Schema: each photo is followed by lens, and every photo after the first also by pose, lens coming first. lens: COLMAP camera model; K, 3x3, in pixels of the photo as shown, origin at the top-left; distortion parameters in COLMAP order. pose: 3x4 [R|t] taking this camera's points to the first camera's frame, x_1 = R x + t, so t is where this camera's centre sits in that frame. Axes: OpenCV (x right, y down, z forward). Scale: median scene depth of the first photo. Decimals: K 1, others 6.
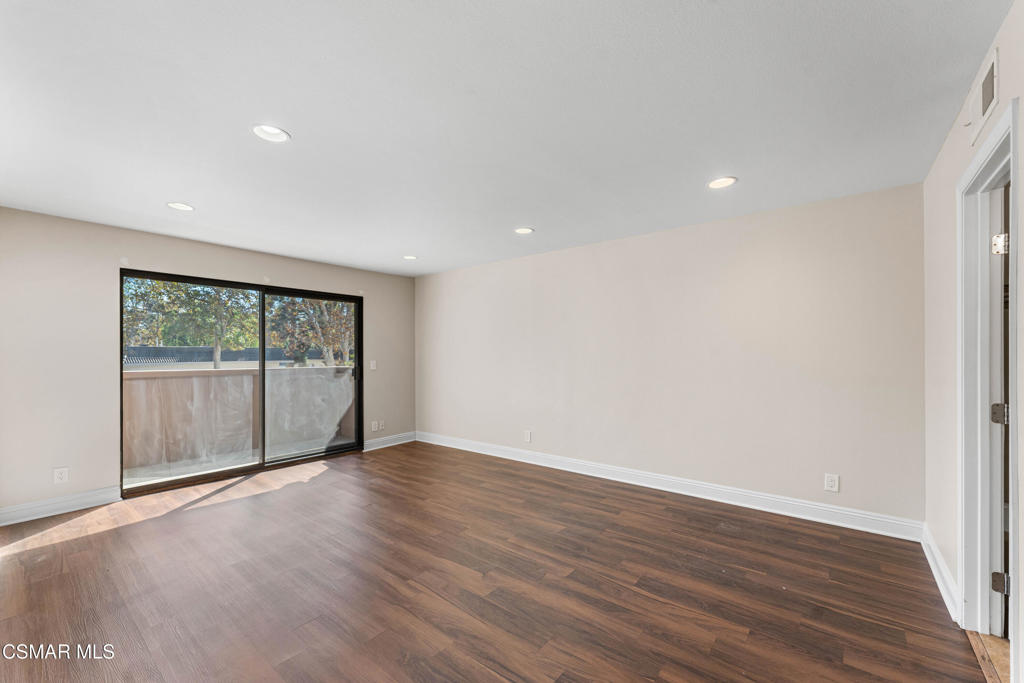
lens RADIAL K [[414.3, 0, 508.7], [0, 414.3, 350.8], [0, 0, 1]] dist [0.001229, 0.000197]
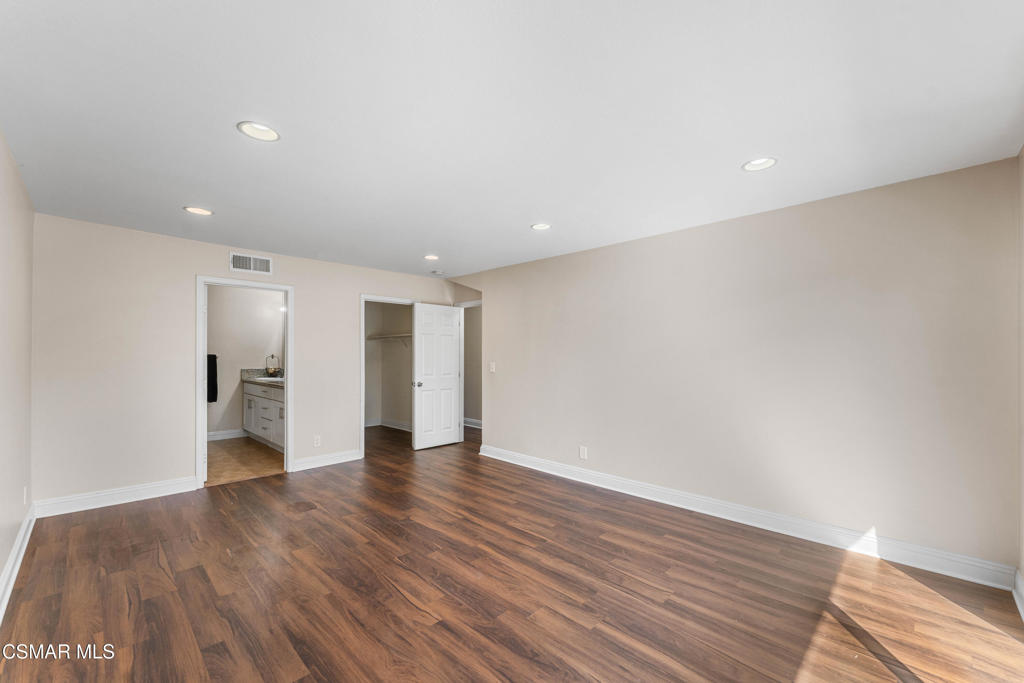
lens RADIAL K [[414.3, 0, 512.5], [0, 414.3, 347.6], [0, 0, 1]] dist [0.001229, 0.000197]
pose [[-0.995322, 0.004758, 0.096495, -0.470154], [0.002893, 0.999807, -0.019455, 0.002820], [-0.096569, -0.019085, -0.995143, 2.047459]]
